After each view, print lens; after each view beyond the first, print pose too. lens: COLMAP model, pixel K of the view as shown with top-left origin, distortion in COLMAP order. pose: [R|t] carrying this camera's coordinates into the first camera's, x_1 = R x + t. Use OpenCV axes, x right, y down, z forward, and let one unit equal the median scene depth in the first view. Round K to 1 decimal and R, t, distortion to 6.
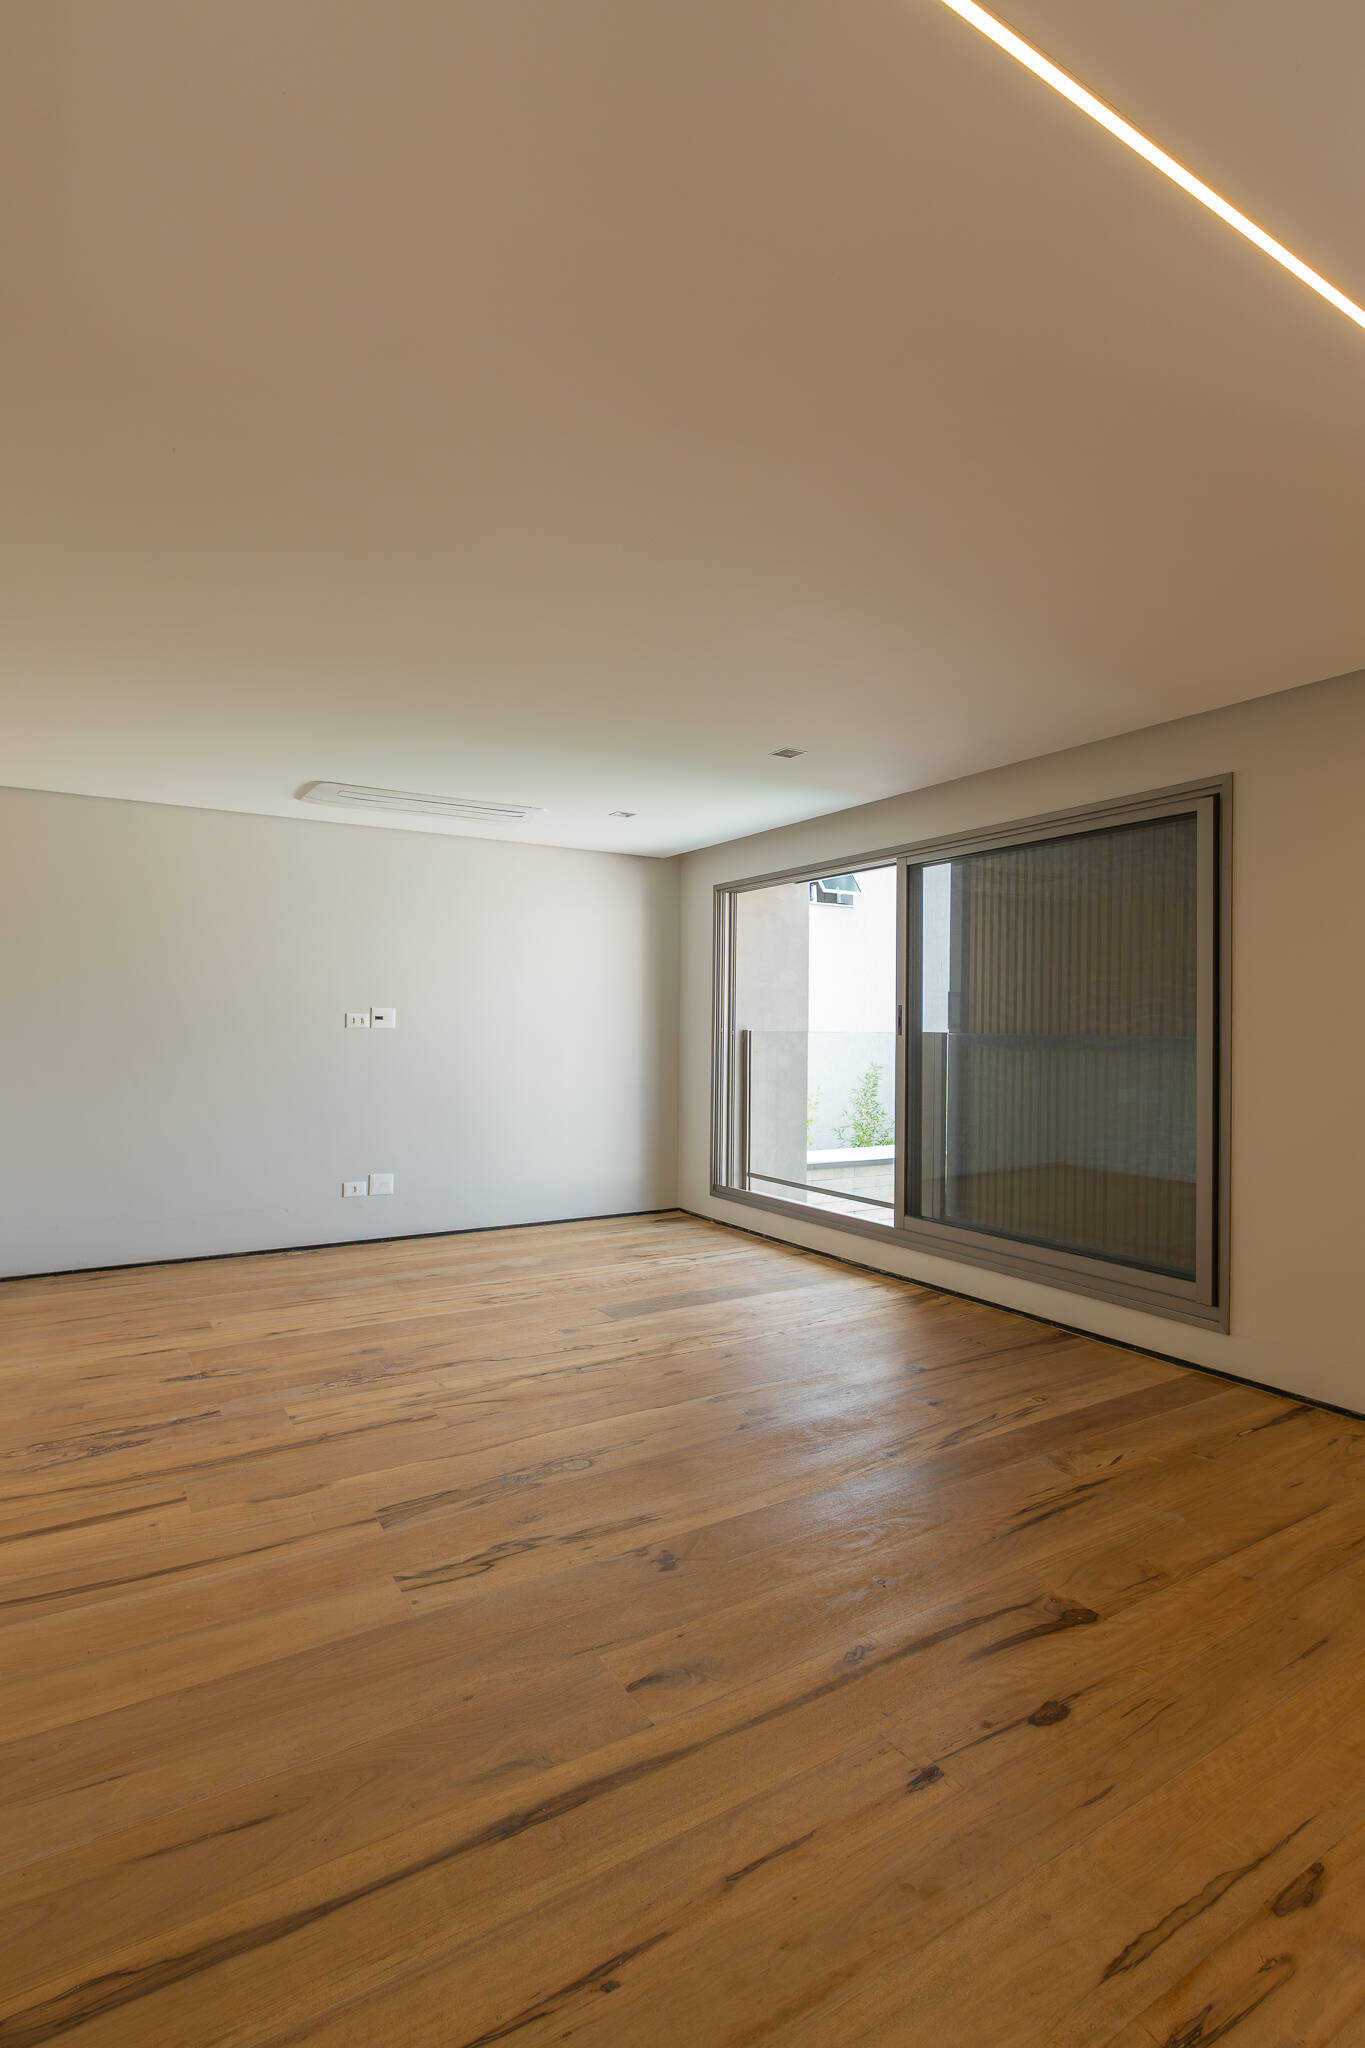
lens RADIAL K [[972.4, 0, 707.0], [0, 972.4, 1024.1], [0, 0, 1]] dist [-0.004518, 0.000141]
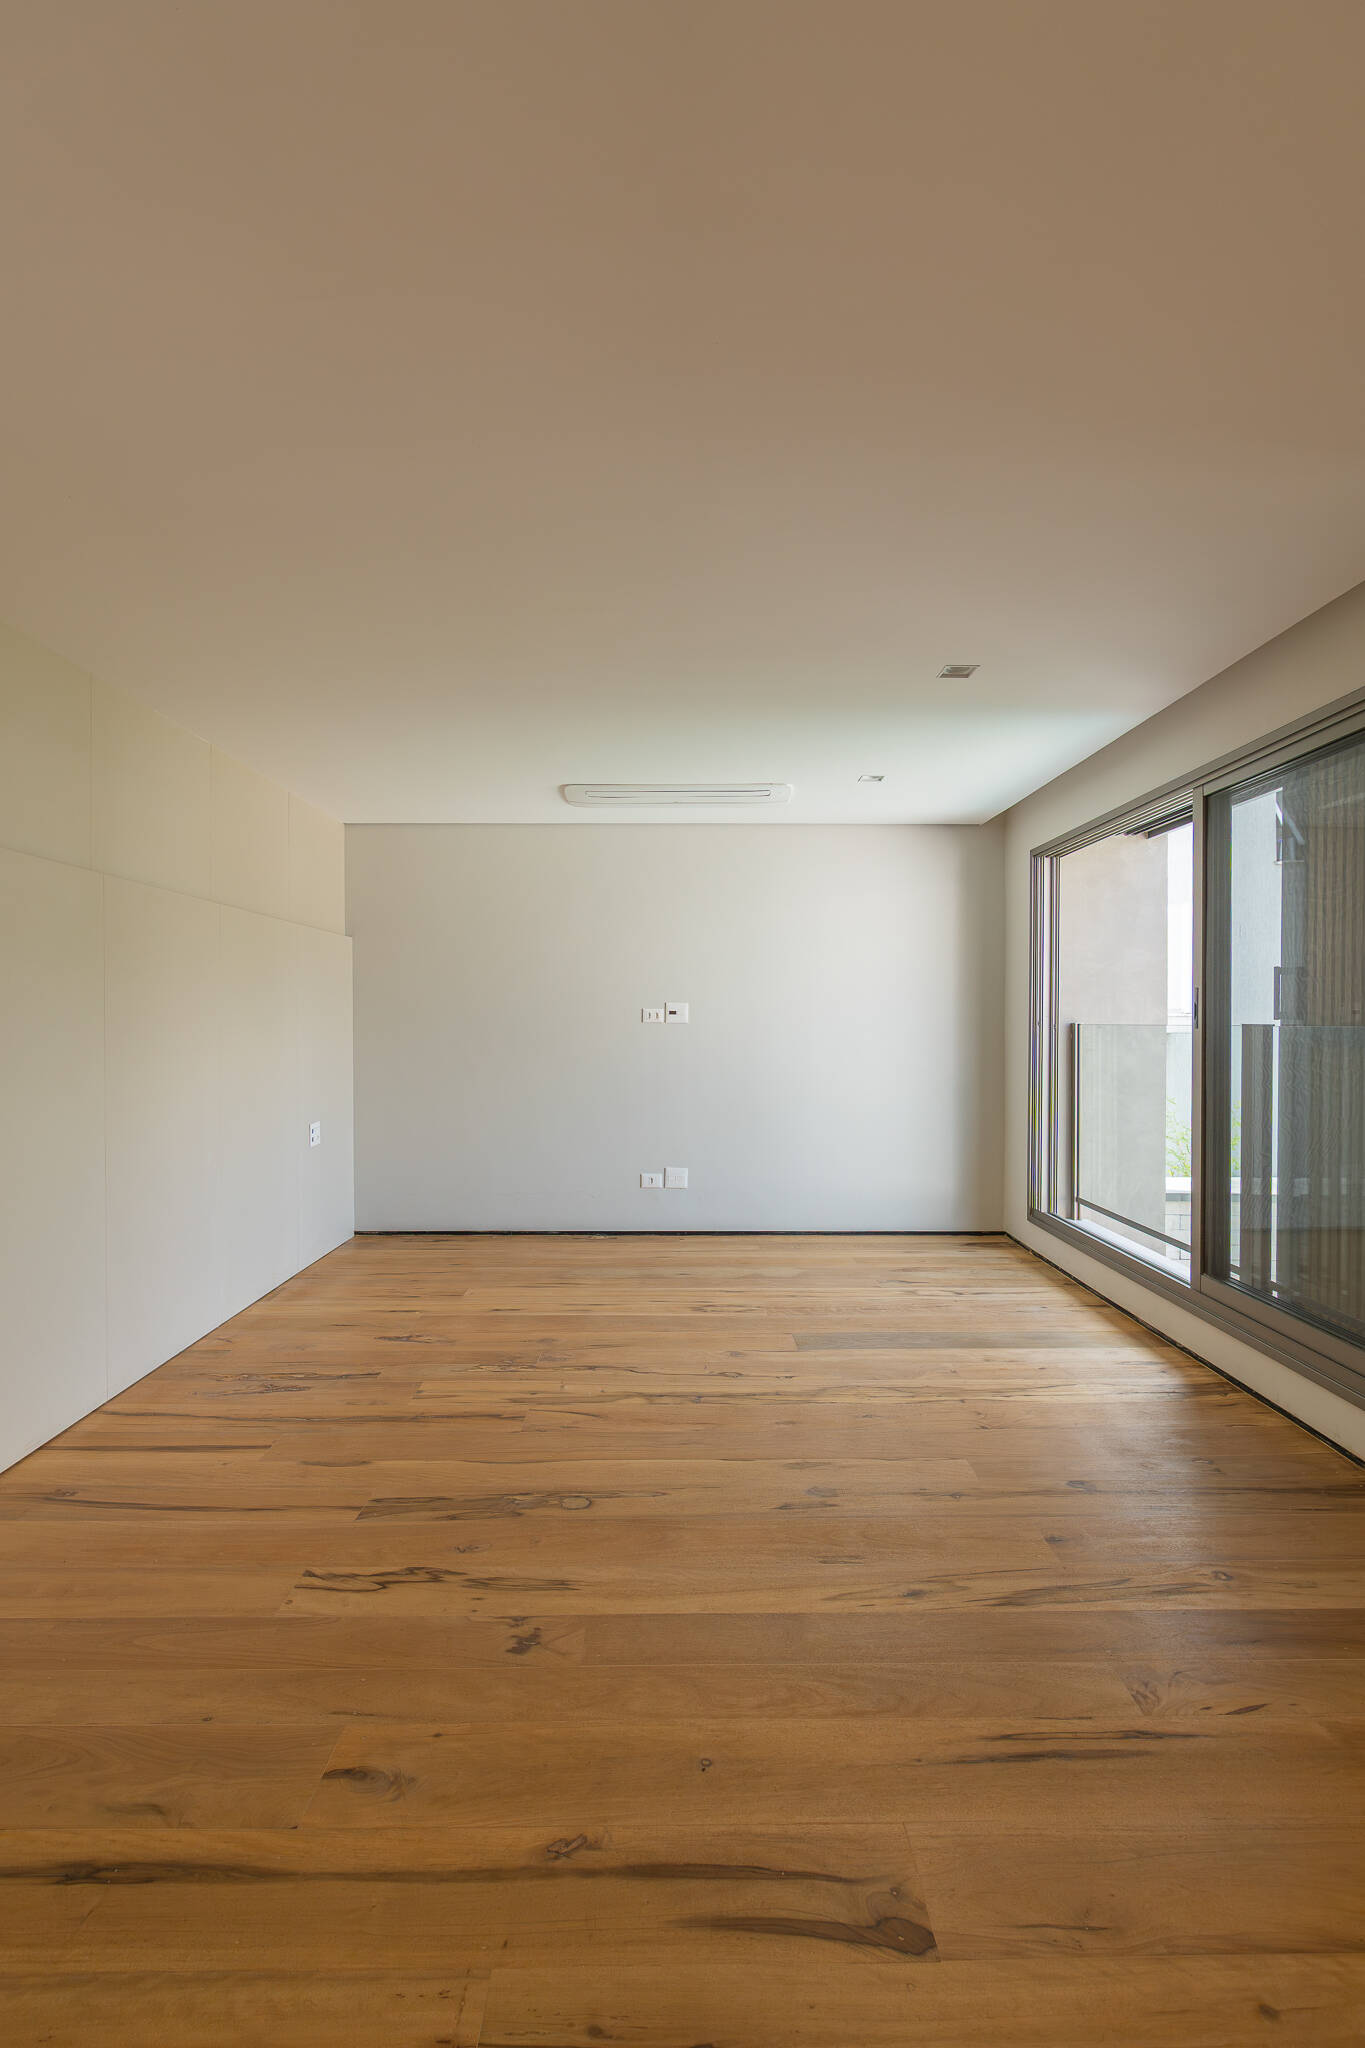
lens RADIAL K [[988.3, 0, 682.5], [0, 988.3, 1024.0], [0, 0, 1]] dist [-0.004847, 0.000662]
pose [[0.856006, -0.004669, -0.516946, 0.306919], [0.006272, 0.999979, 0.001355, 0.006129], [0.516929, -0.004402, 0.856017, 0.193770]]
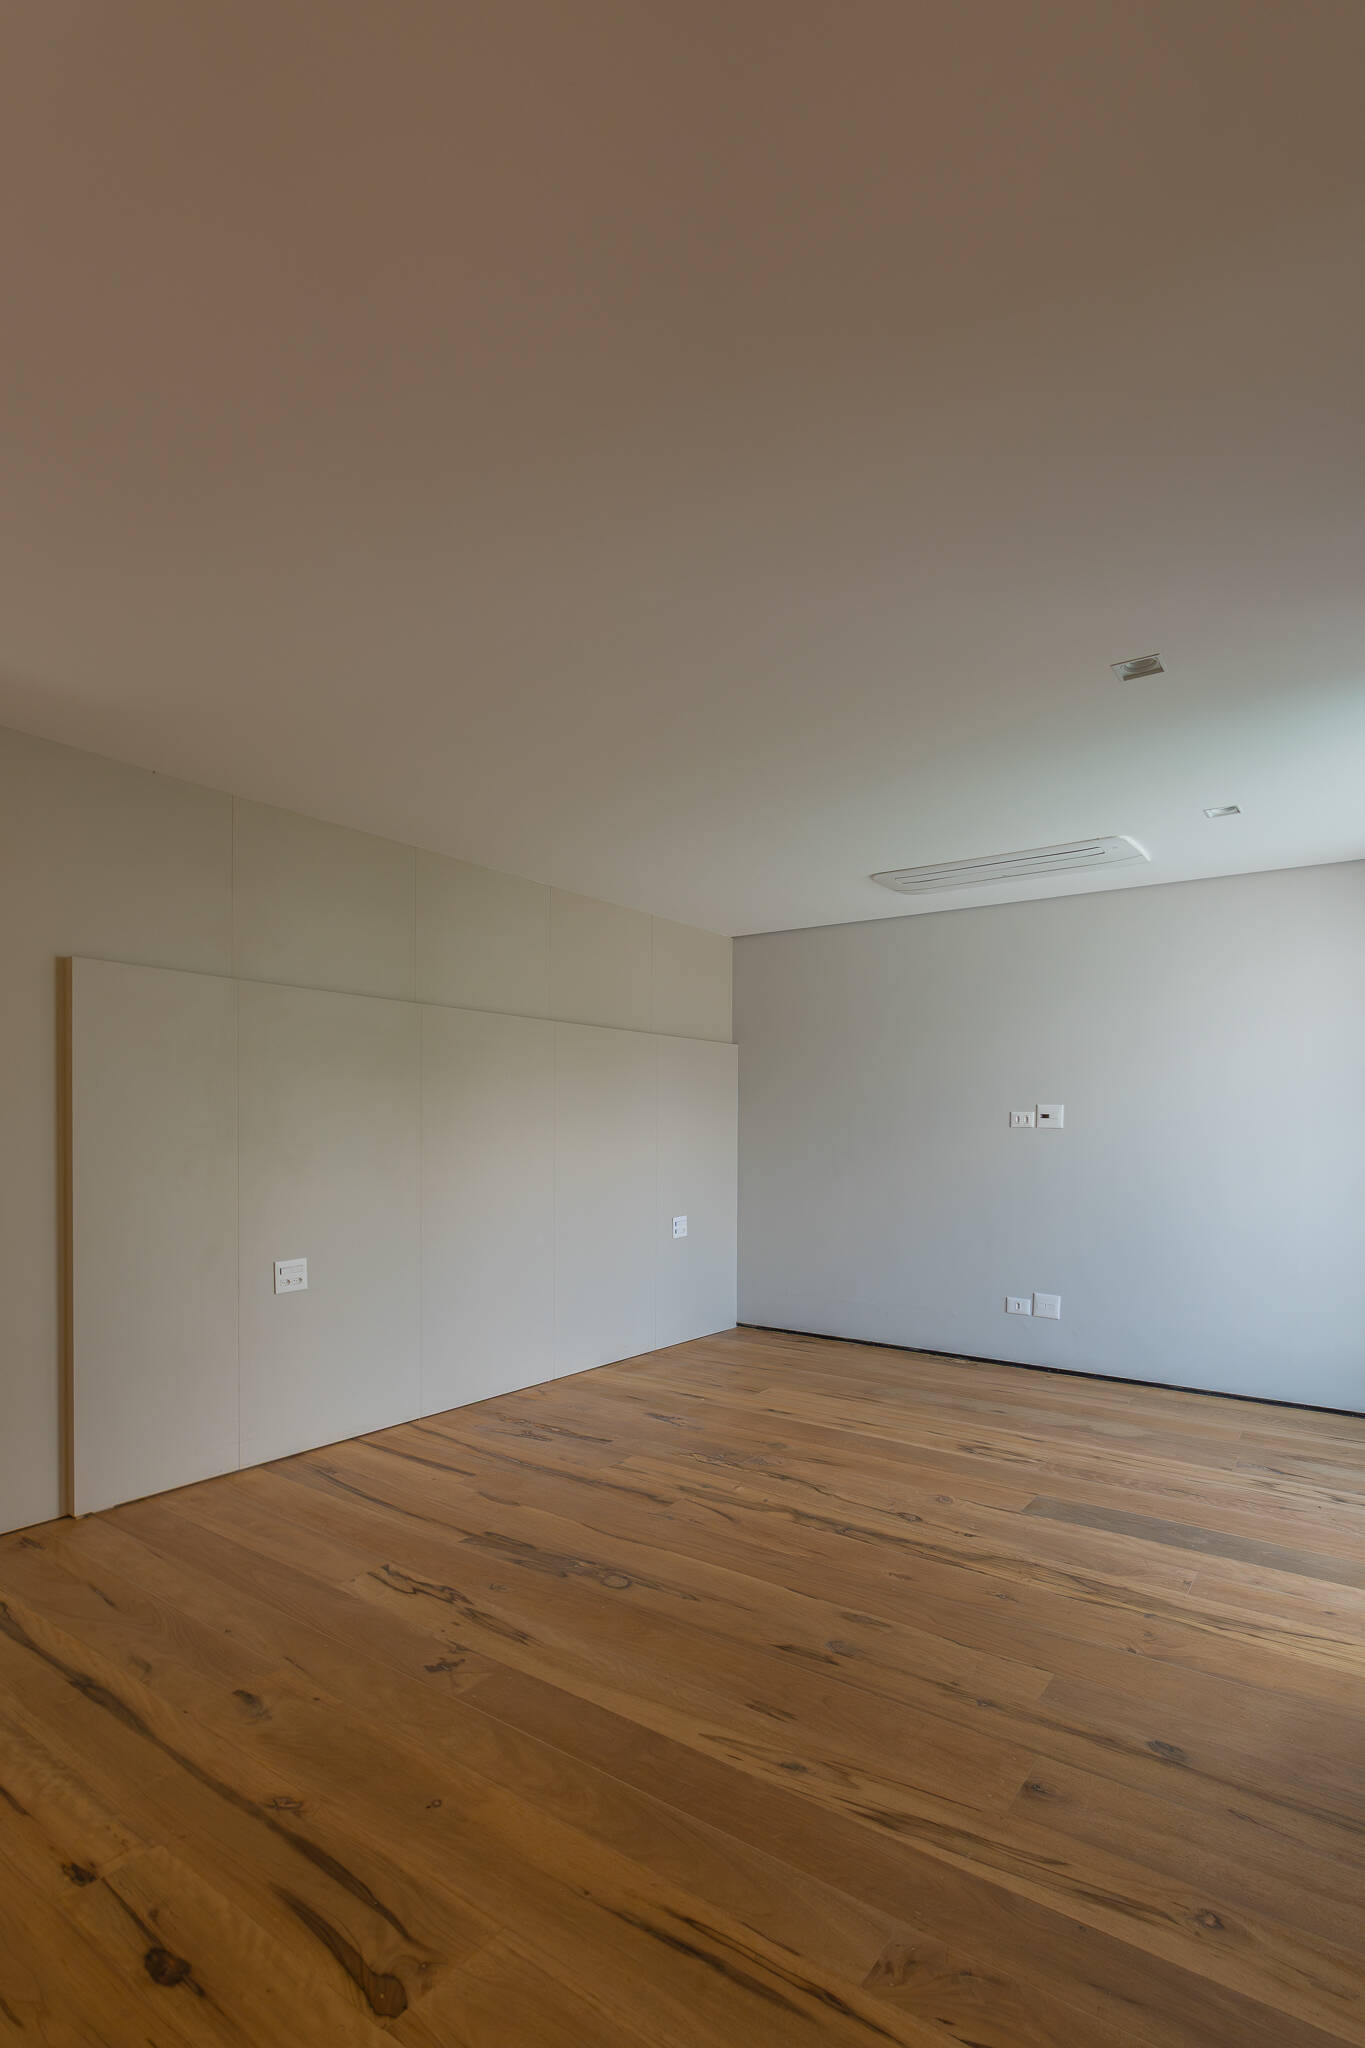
lens RADIAL K [[990.3, 0, 613.7], [0, 990.3, 1020.0], [0, 0, 1]] dist [-0.009634, 0.000405]
pose [[0.369444, -0.101629, -0.923679, 0.577661], [-0.005025, 0.993768, -0.111351, 0.014111], [0.929239, 0.045779, 0.366631, 0.447984]]
